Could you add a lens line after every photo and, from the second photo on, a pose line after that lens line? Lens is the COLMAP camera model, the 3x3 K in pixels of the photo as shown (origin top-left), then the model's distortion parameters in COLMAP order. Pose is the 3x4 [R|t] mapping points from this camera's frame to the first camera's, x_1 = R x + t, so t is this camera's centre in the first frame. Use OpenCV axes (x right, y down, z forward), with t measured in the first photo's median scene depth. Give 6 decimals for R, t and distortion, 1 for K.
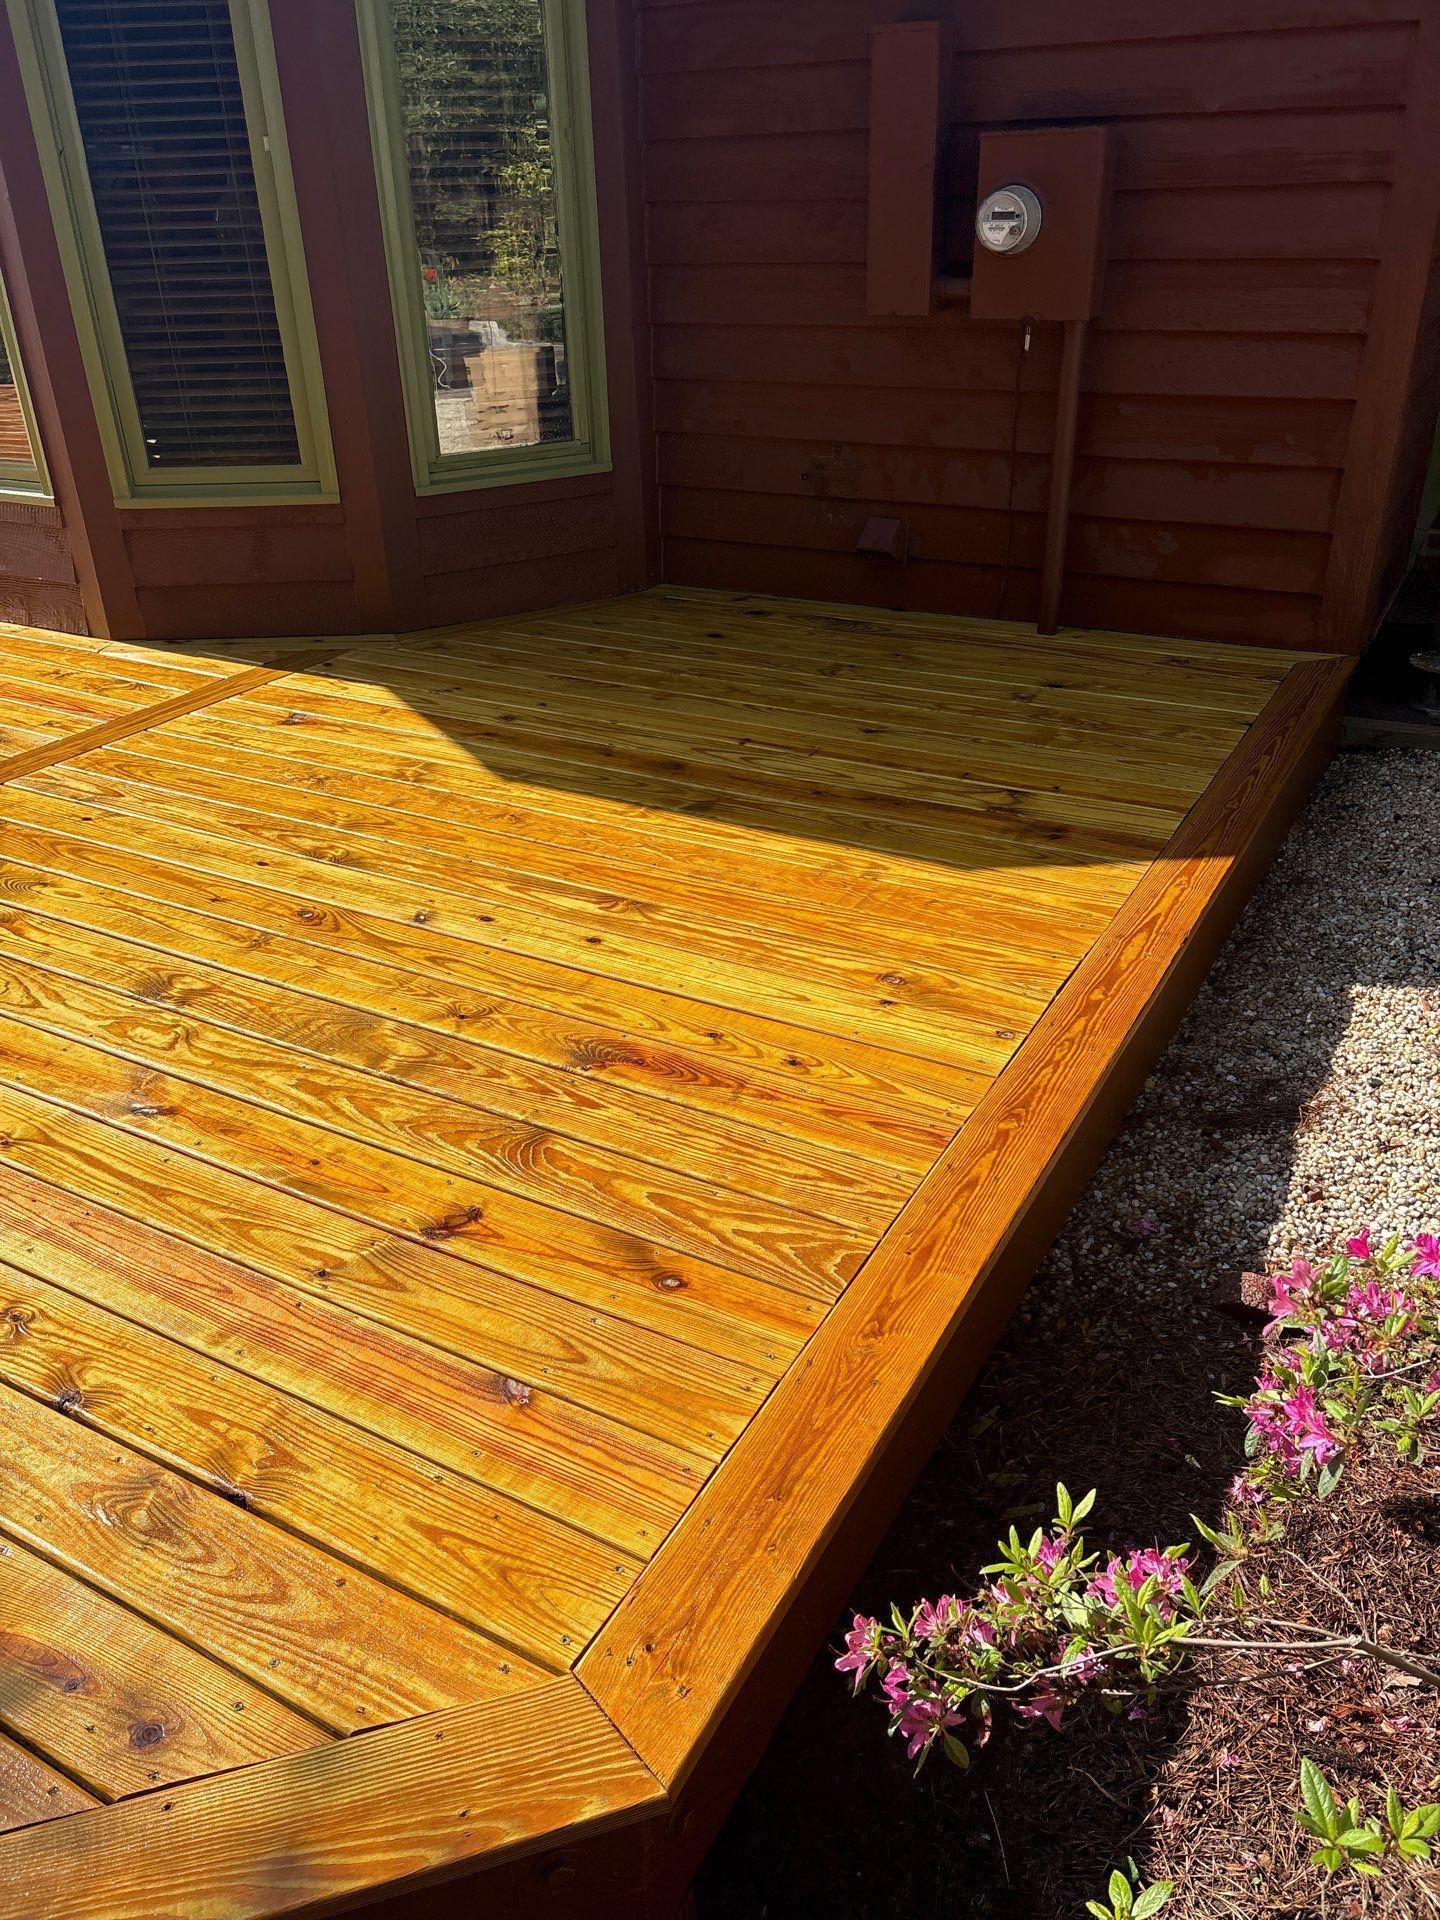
lens RADIAL K [[1449.9, 0, 720.0], [0, 1449.9, 960.0], [0, 0, 1]] dist [0.047079, -0.056093]
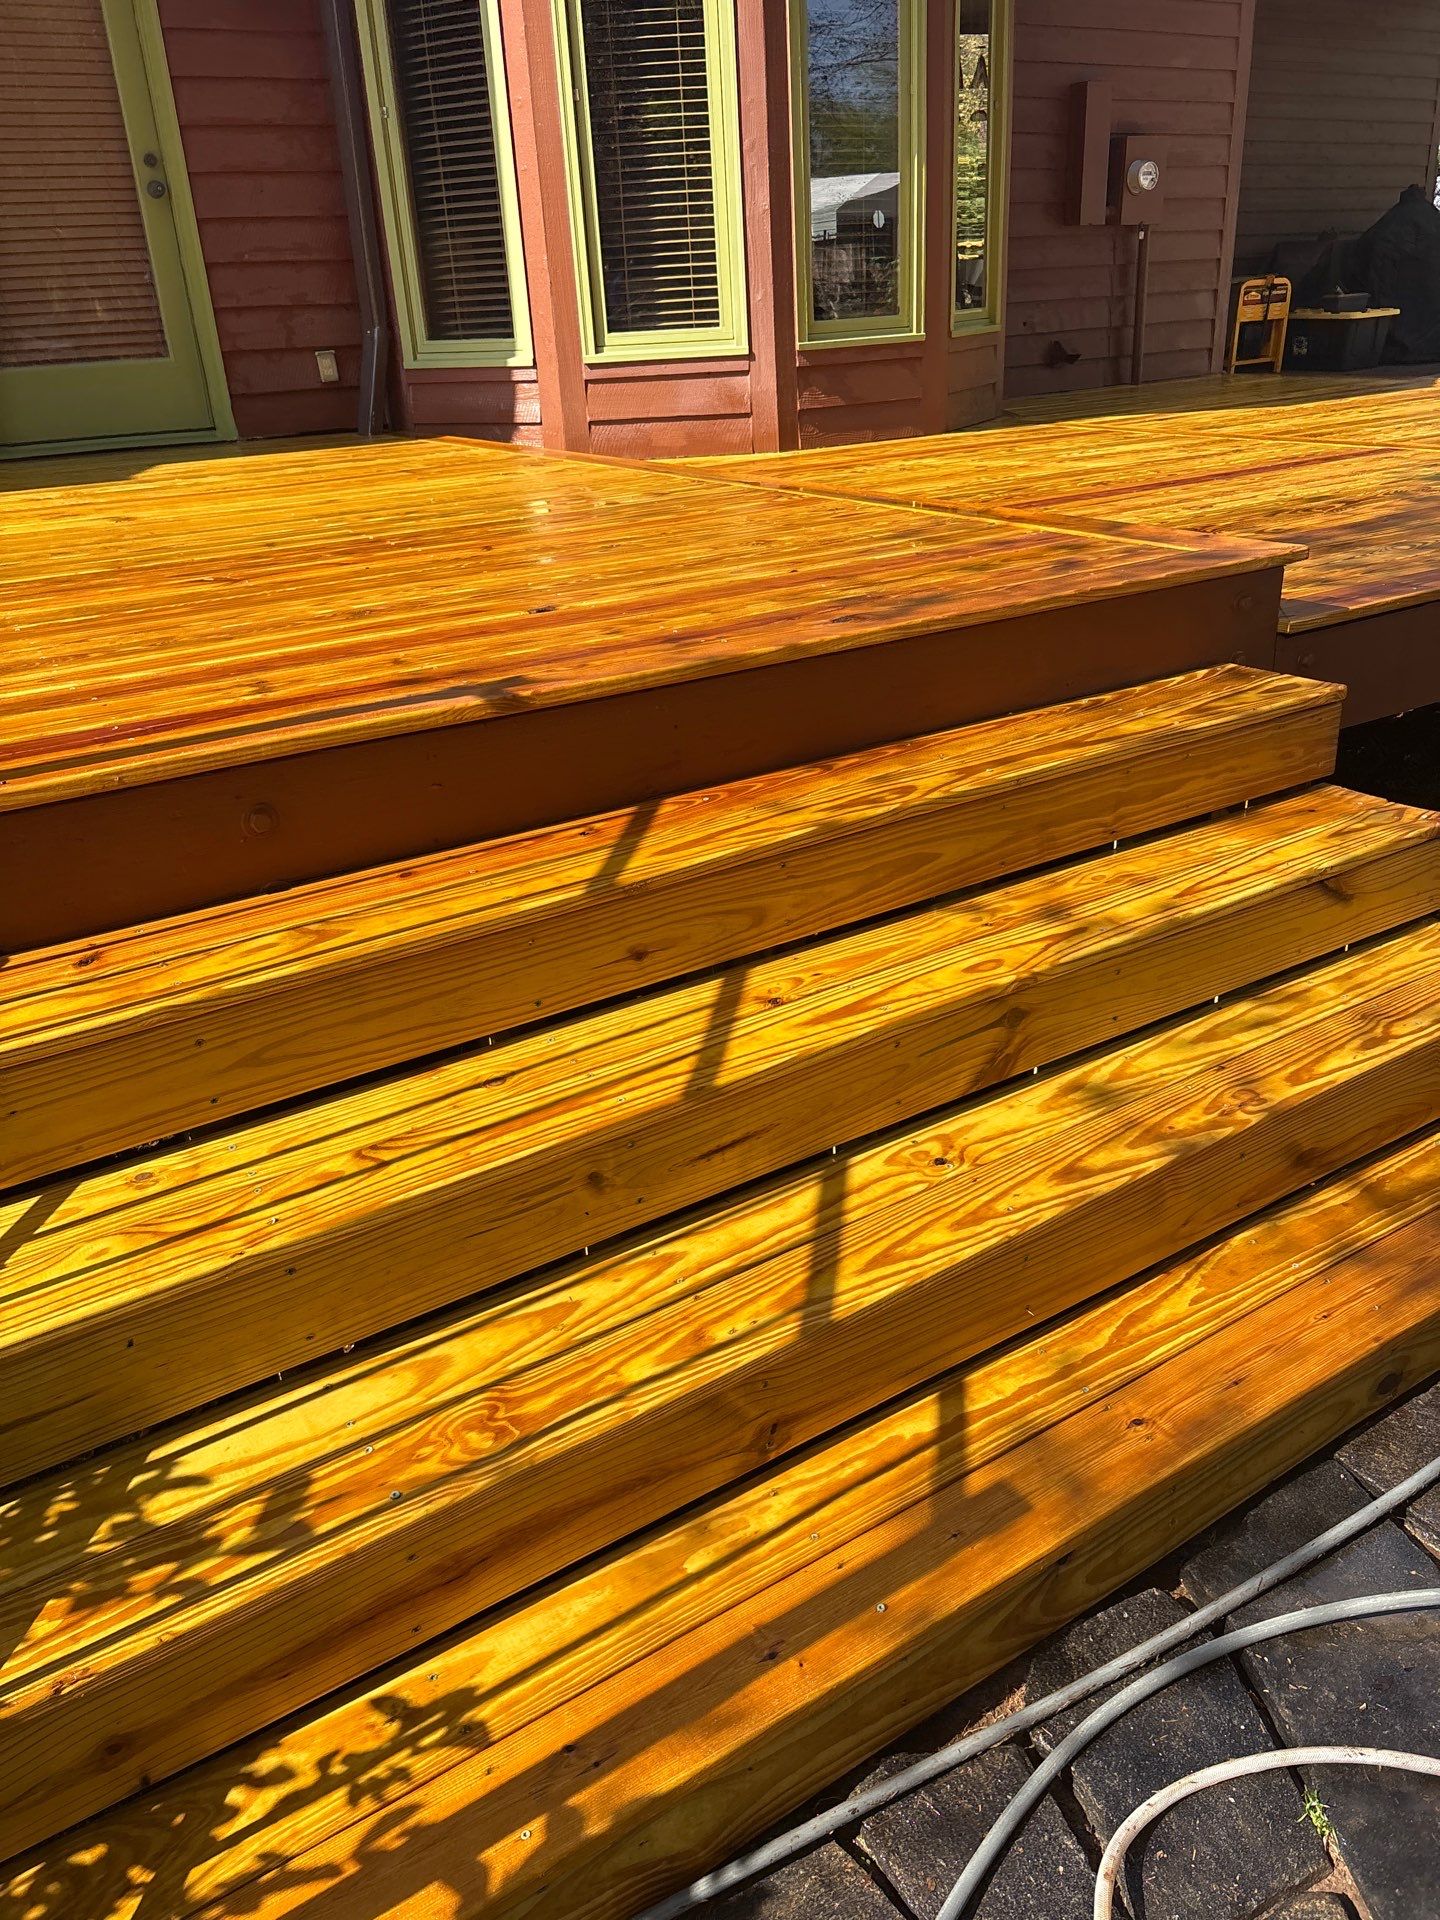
lens RADIAL K [[1449.9, 0, 720.0], [0, 1449.9, 960.0], [0, 0, 1]] dist [0.047079, -0.056093]
pose [[0.461459, -0.362199, 0.809857, -2.891503], [0.445722, 0.883940, 0.141358, -0.093466], [-0.767064, 0.295740, 0.569342, 0.769846]]
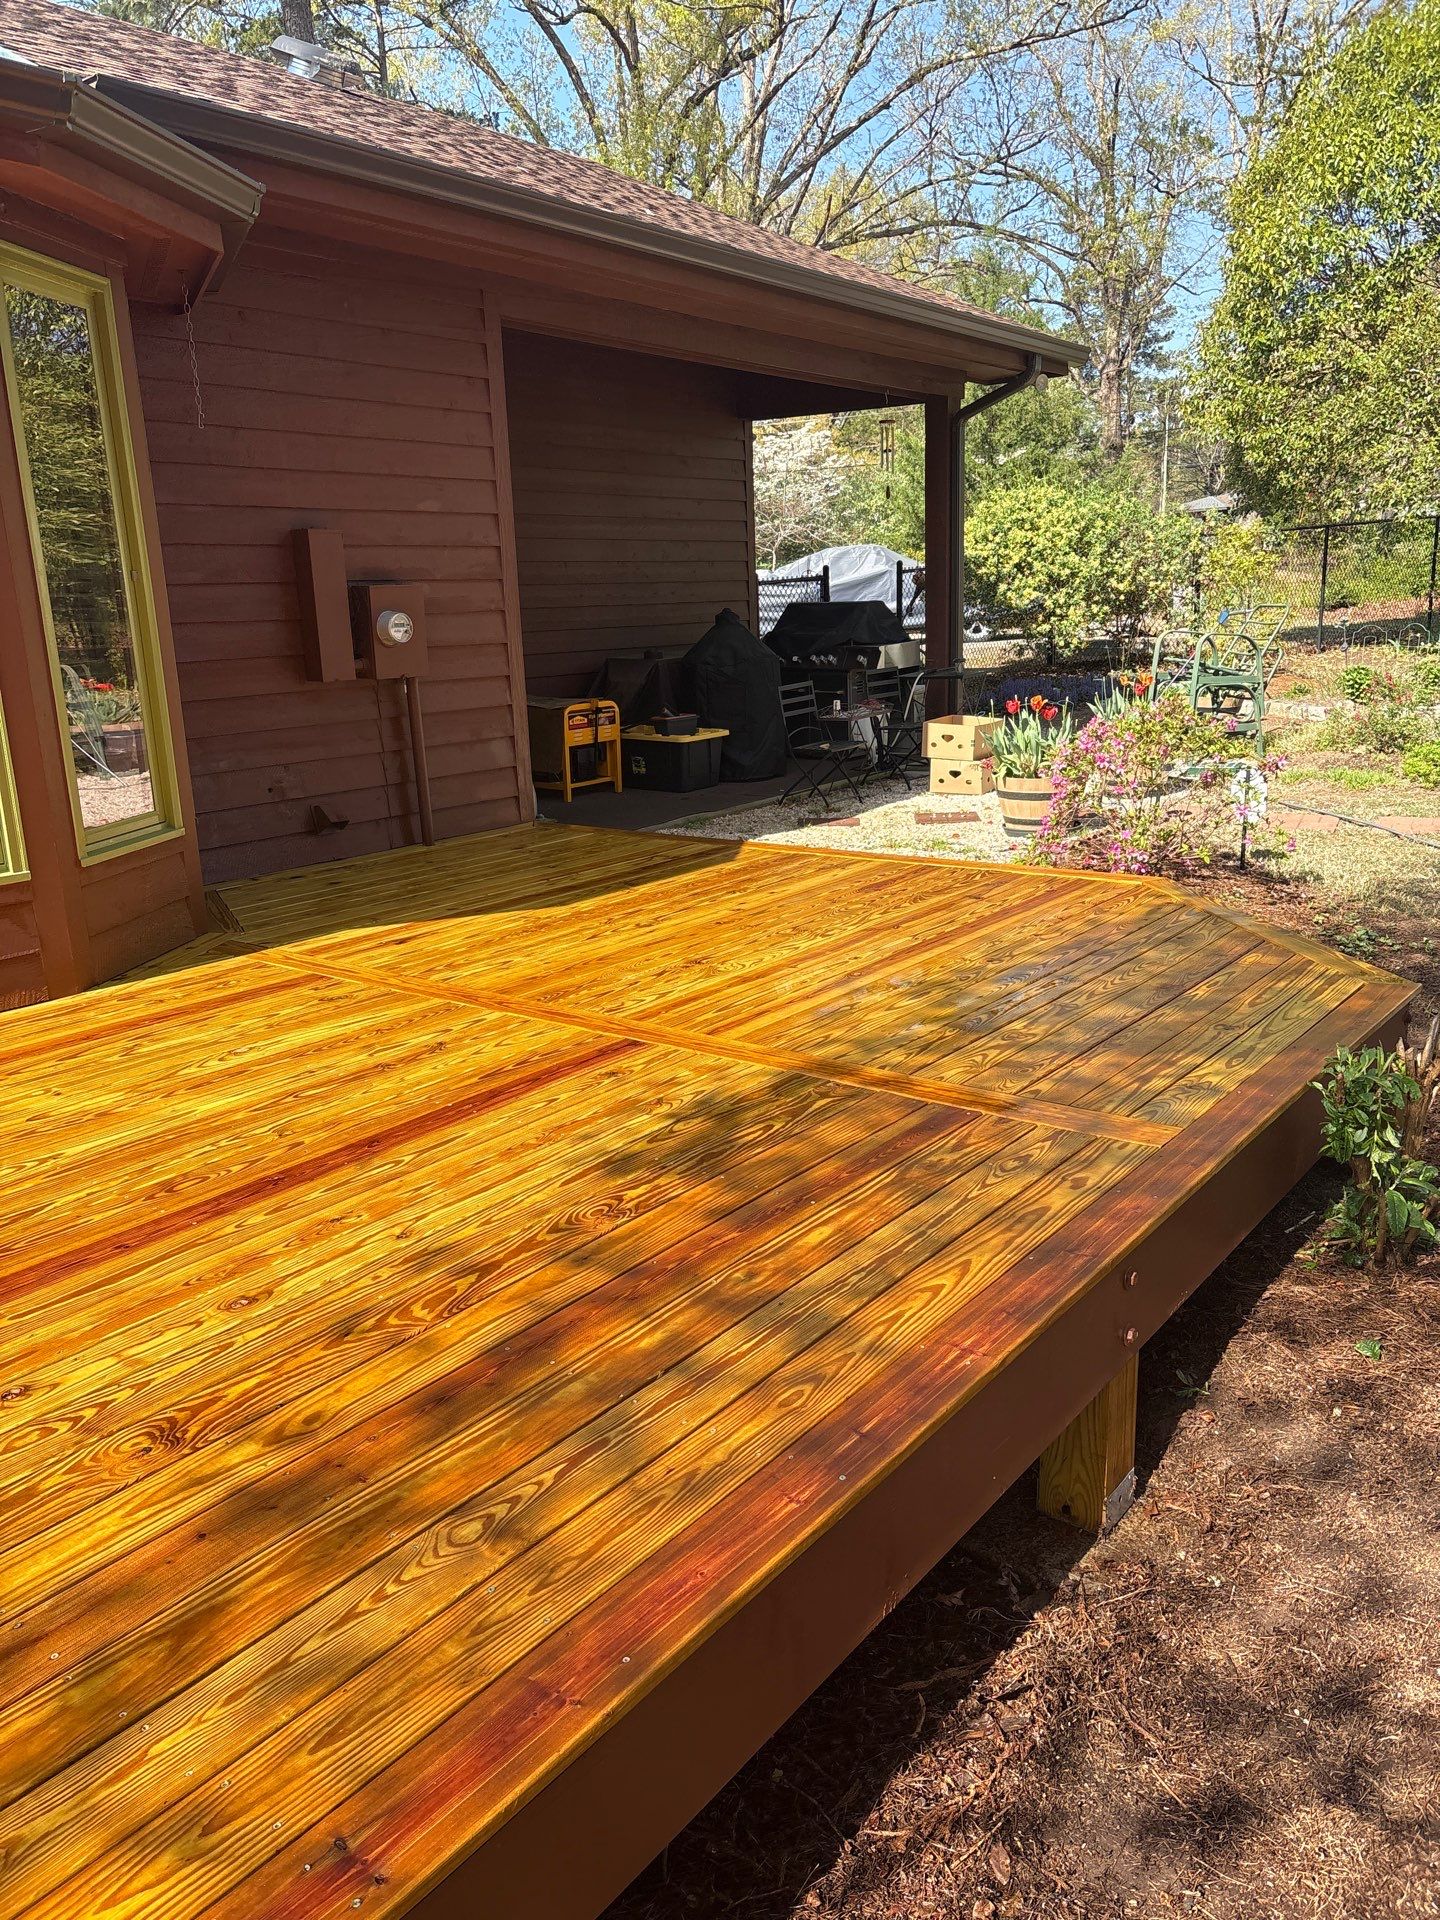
lens RADIAL K [[1449.9, 0, 720.0], [0, 1449.9, 960.0], [0, 0, 1]] dist [0.047079, -0.056093]
pose [[0.132690, -0.214292, 0.967715, -2.092193], [0.491891, 0.861867, 0.123407, -0.220348], [-0.860486, 0.459635, 0.219769, 0.566637]]
